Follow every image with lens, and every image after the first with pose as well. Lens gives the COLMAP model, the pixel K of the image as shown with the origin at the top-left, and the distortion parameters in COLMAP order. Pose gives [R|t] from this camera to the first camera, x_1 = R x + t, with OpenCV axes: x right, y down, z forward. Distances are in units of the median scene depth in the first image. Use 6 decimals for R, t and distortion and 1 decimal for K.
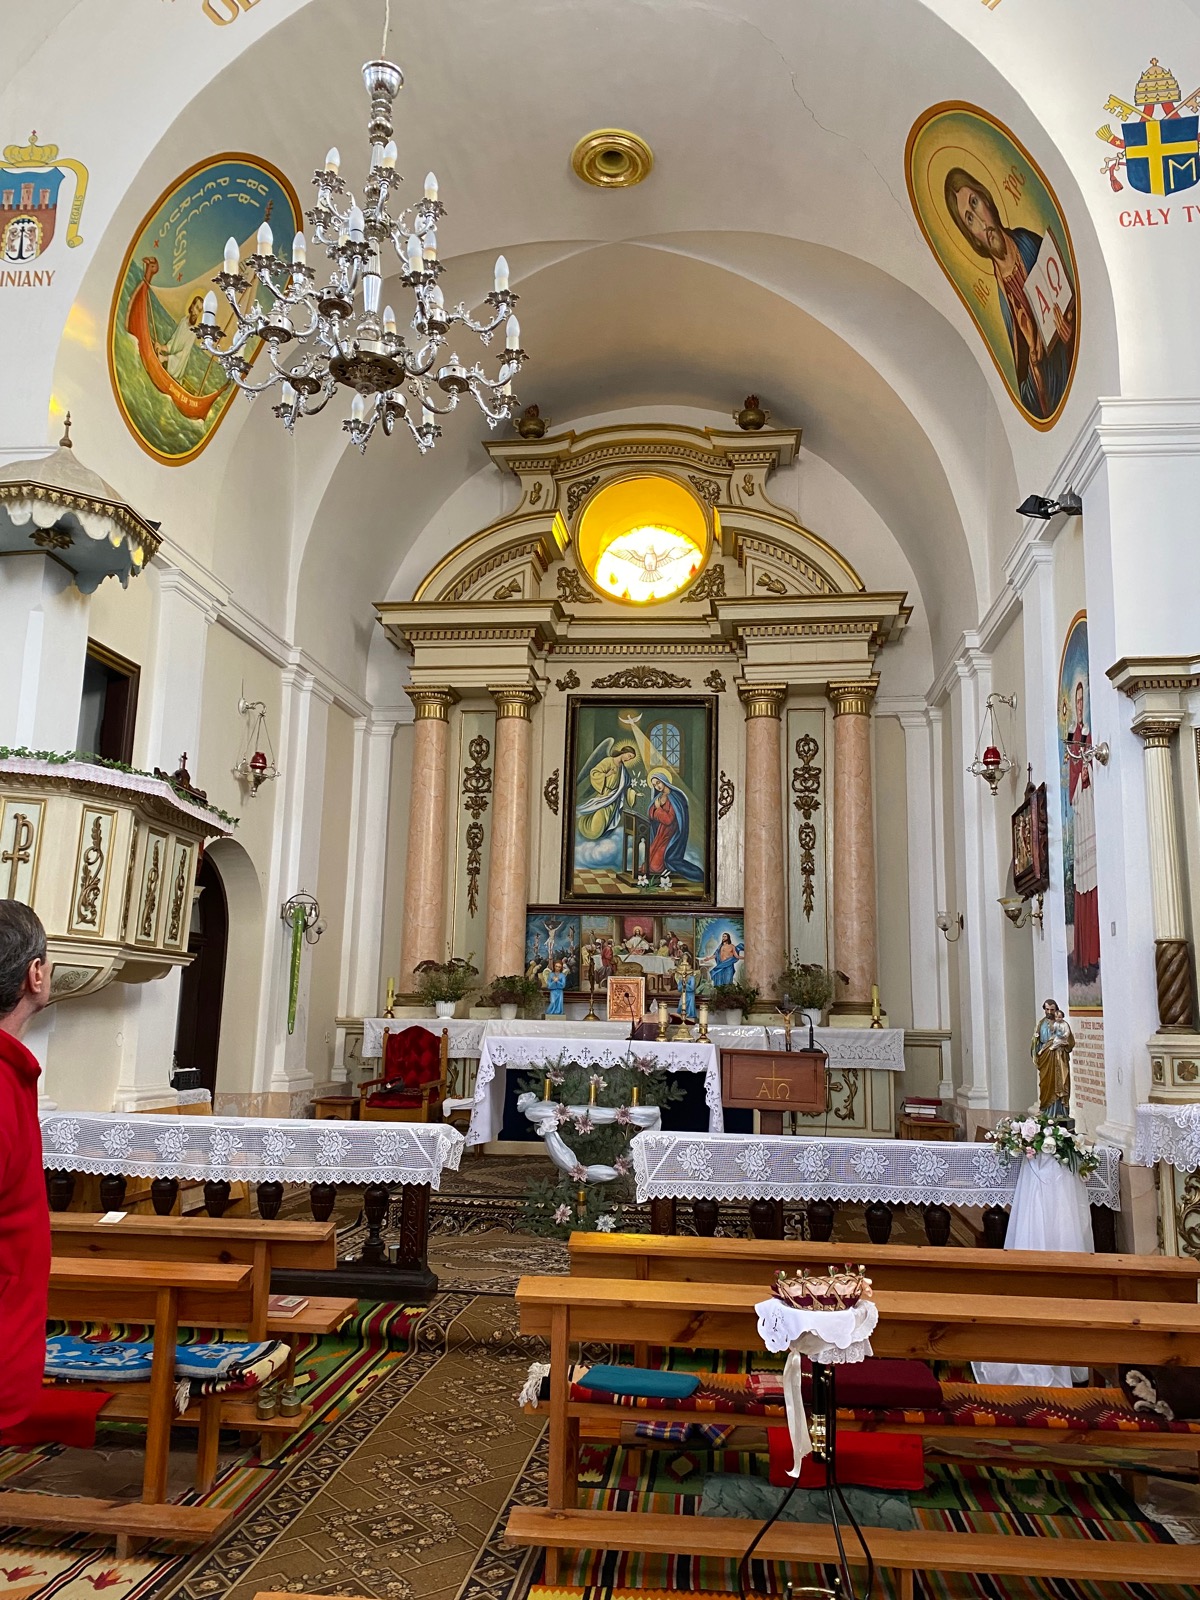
lens RADIAL K [[1197.0, 0, 610.7], [0, 1197.0, 812.2], [0, 0, 1]] dist [0.122056, -0.238247]
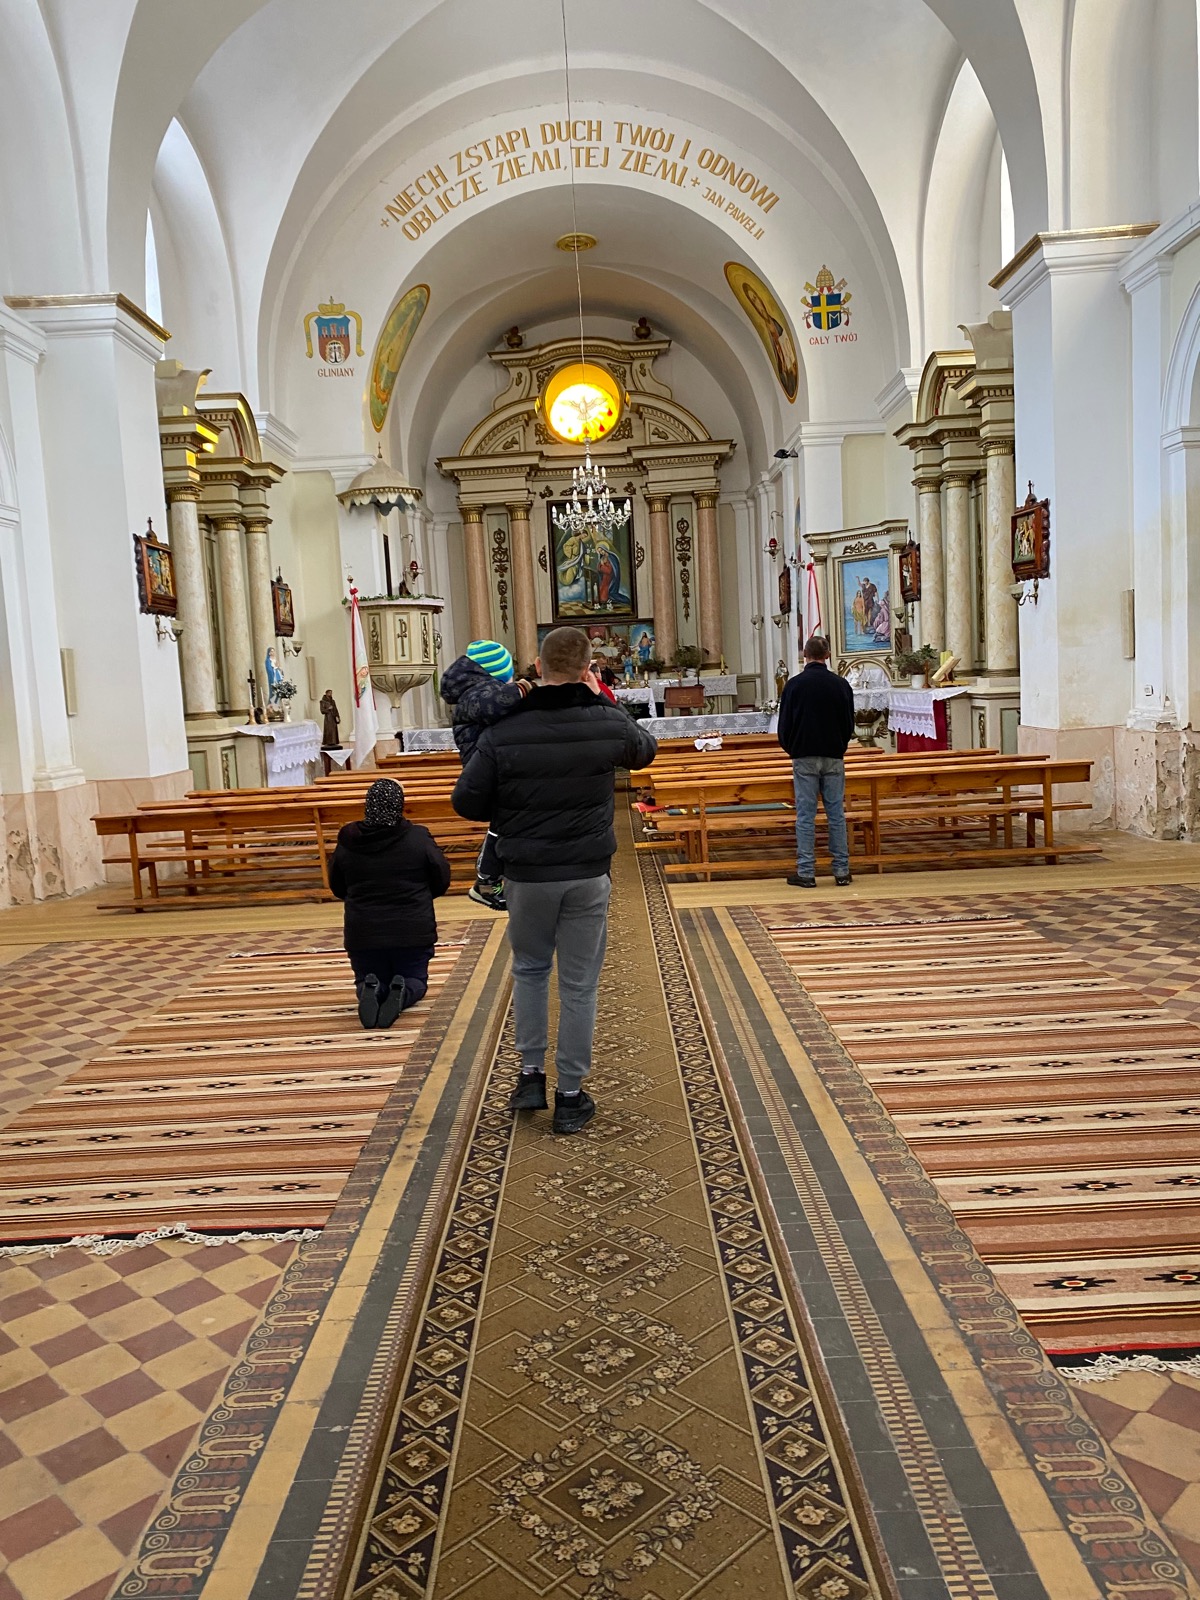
lens RADIAL K [[1193.2, 0, 591.7], [0, 1193.2, 805.5], [0, 0, 1]] dist [0.043420, -0.056068]
pose [[0.991963, -0.086566, 0.092285, -0.180531], [0.058676, 0.960890, 0.270641, -0.148139], [-0.112104, -0.263051, 0.958247, -0.848710]]
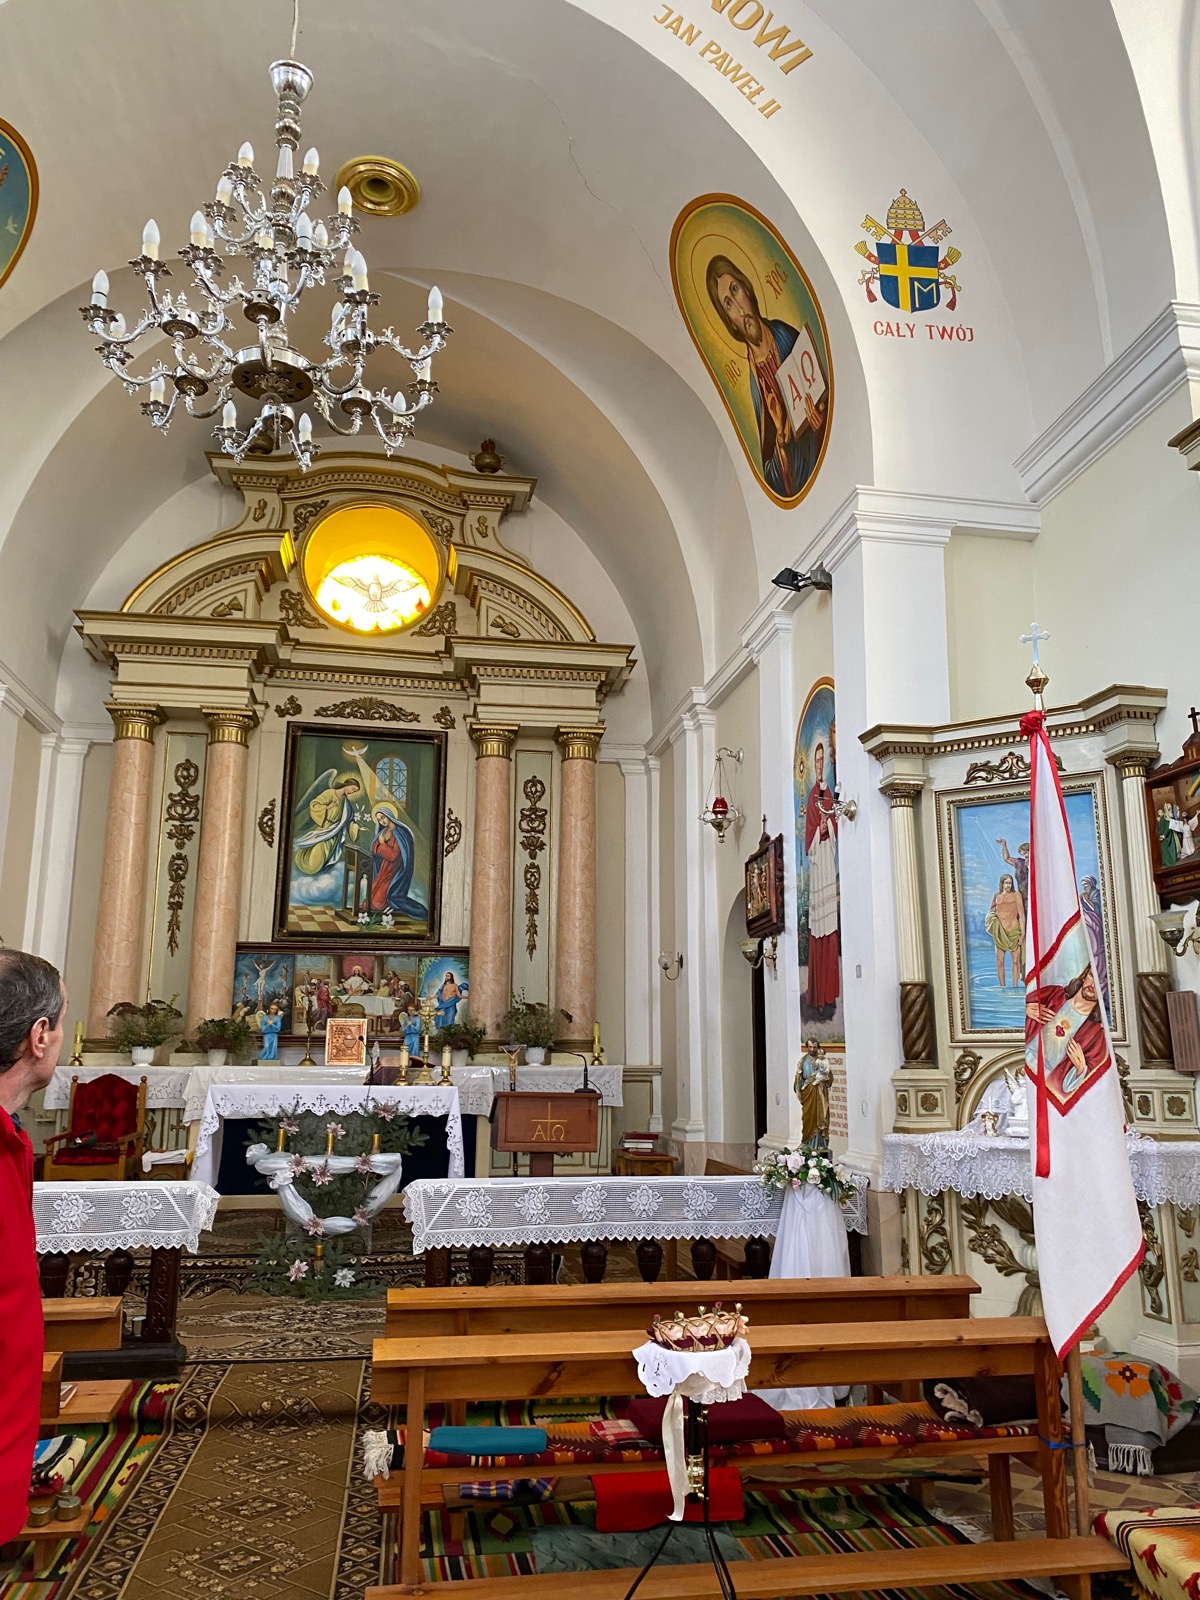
lens RADIAL K [[1197.0, 0, 610.7], [0, 1197.0, 812.2], [0, 0, 1]] dist [0.122056, -0.238247]
pose [[0.960452, 0.039710, 0.275598, -0.053962], [-0.031383, 0.998910, -0.034558, -0.001054], [-0.276670, 0.024542, 0.960652, 0.008337]]
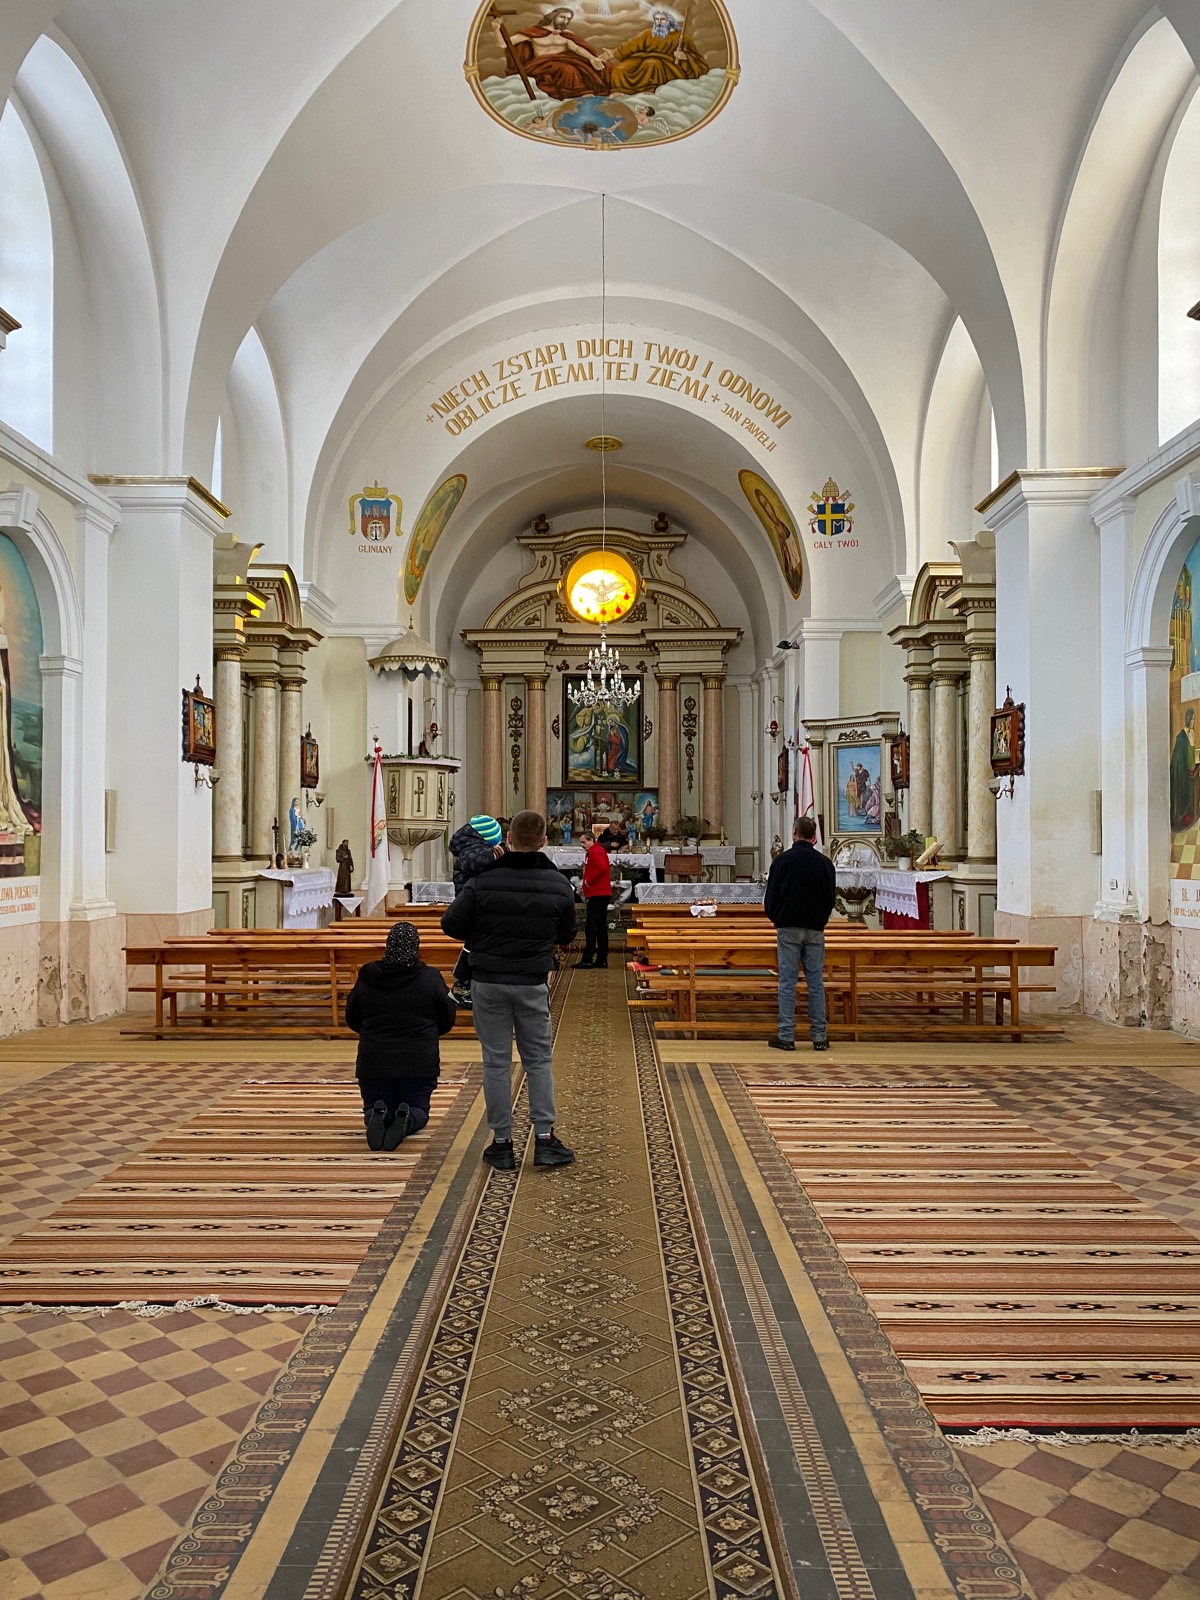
lens RADIAL K [[1193.2, 0, 591.7], [0, 1193.2, 805.5], [0, 0, 1]] dist [0.043420, -0.056068]
pose [[0.995054, -0.018118, 0.097667, -0.185797], [0.004529, 0.990479, 0.137591, -0.159148], [-0.099230, -0.136468, 0.985662, -0.905724]]
